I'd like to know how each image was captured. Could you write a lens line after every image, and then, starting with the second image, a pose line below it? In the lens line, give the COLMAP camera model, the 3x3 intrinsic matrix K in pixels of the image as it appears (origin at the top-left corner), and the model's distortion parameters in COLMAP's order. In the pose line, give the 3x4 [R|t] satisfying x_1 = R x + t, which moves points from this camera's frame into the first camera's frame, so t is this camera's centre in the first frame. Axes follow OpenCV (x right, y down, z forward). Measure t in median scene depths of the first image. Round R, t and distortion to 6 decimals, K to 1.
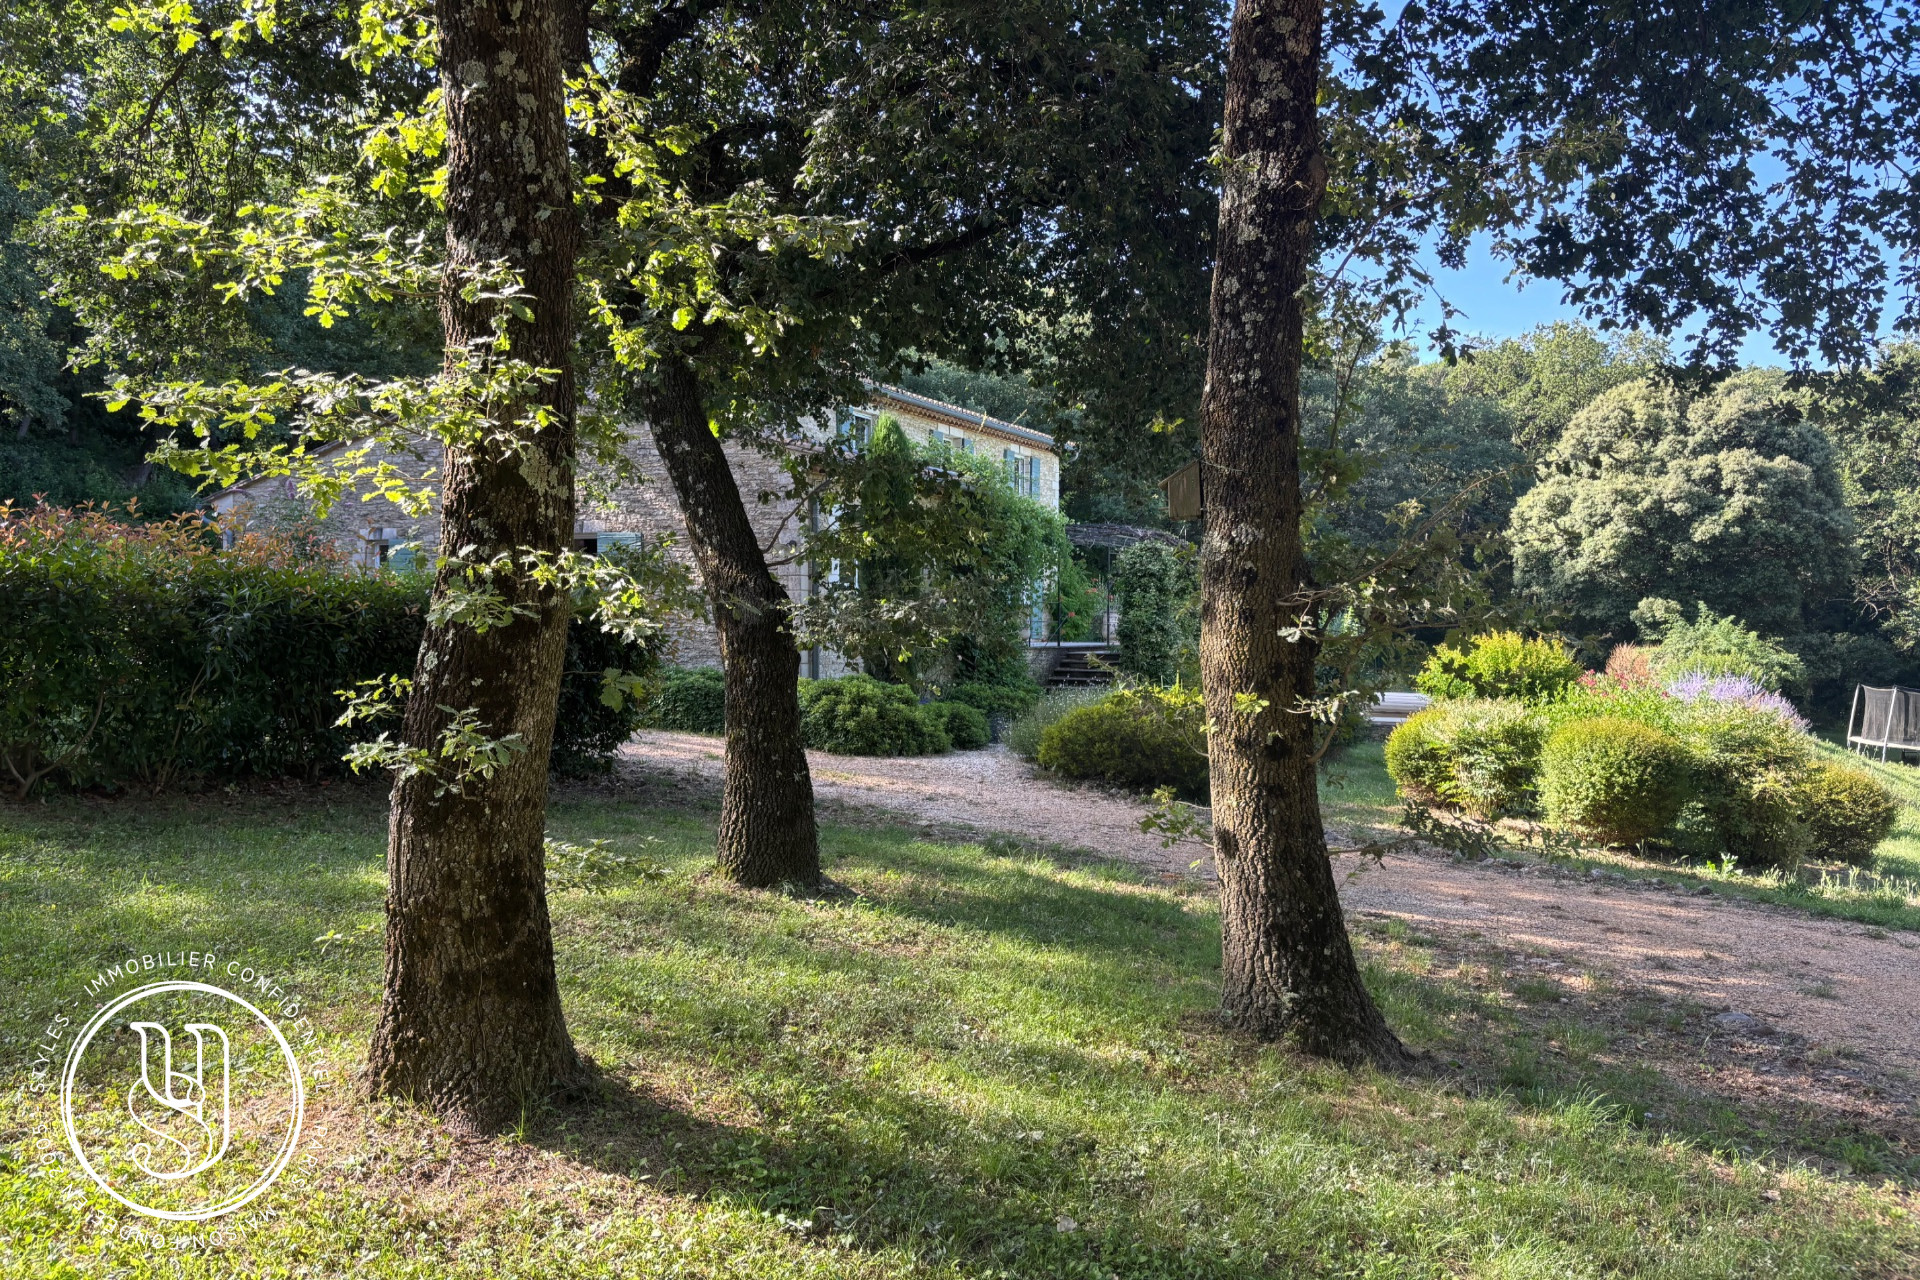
lens RADIAL K [[1436.7, 0, 919.0], [0, 1436.7, 680.9], [0, 0, 1]] dist [0.014584, 0.001165]
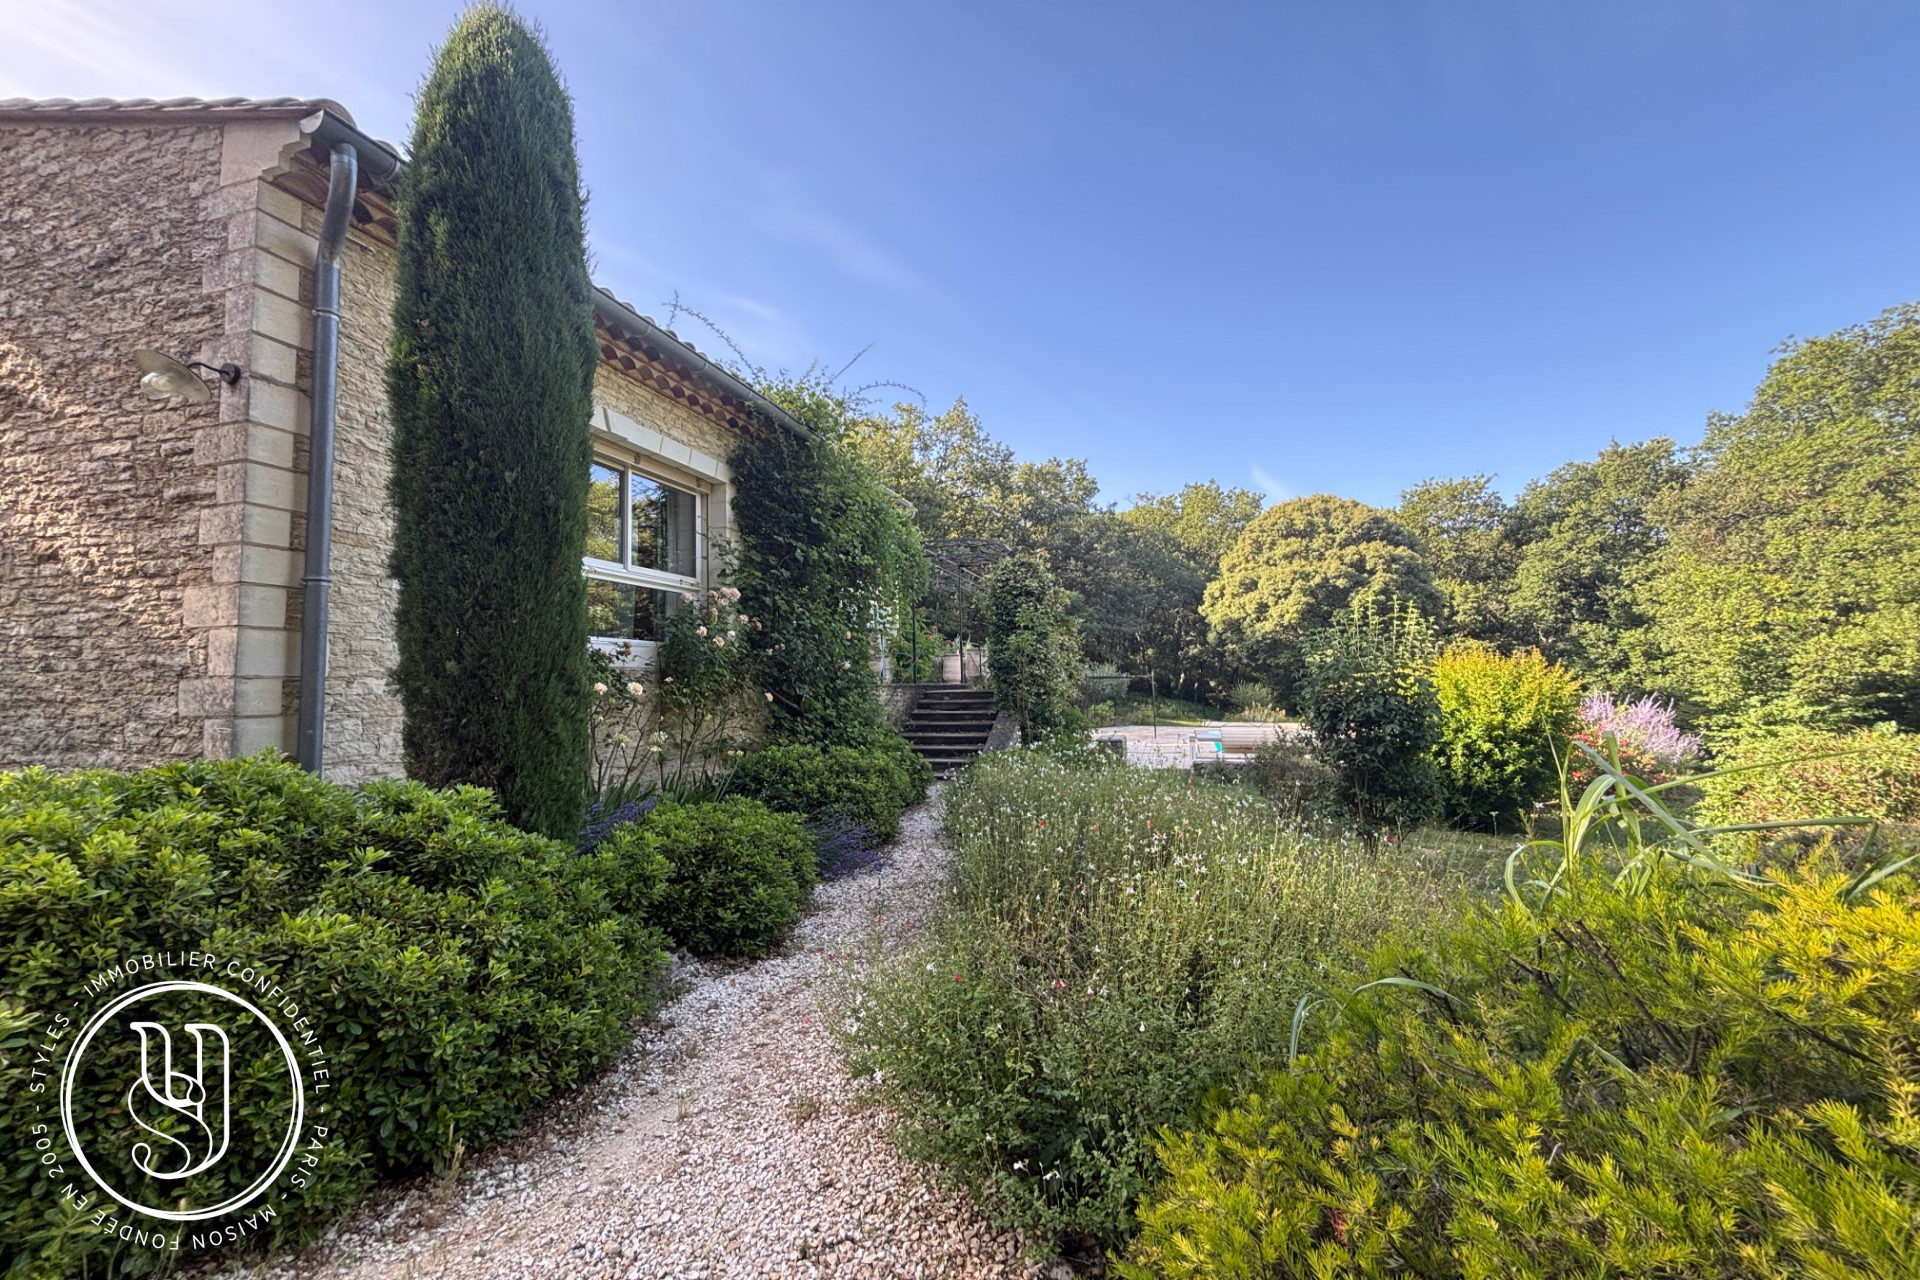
lens RADIAL K [[757.4, 0, 960.0], [0, 757.4, 640.0], [0, 0, 1]] dist [0.000455, -0.000014]
pose [[0.978870, -0.007108, 0.204358, 0.022360], [0.027898, 0.994693, -0.099035, -0.003960], [-0.202570, 0.102644, 0.973874, 0.368104]]
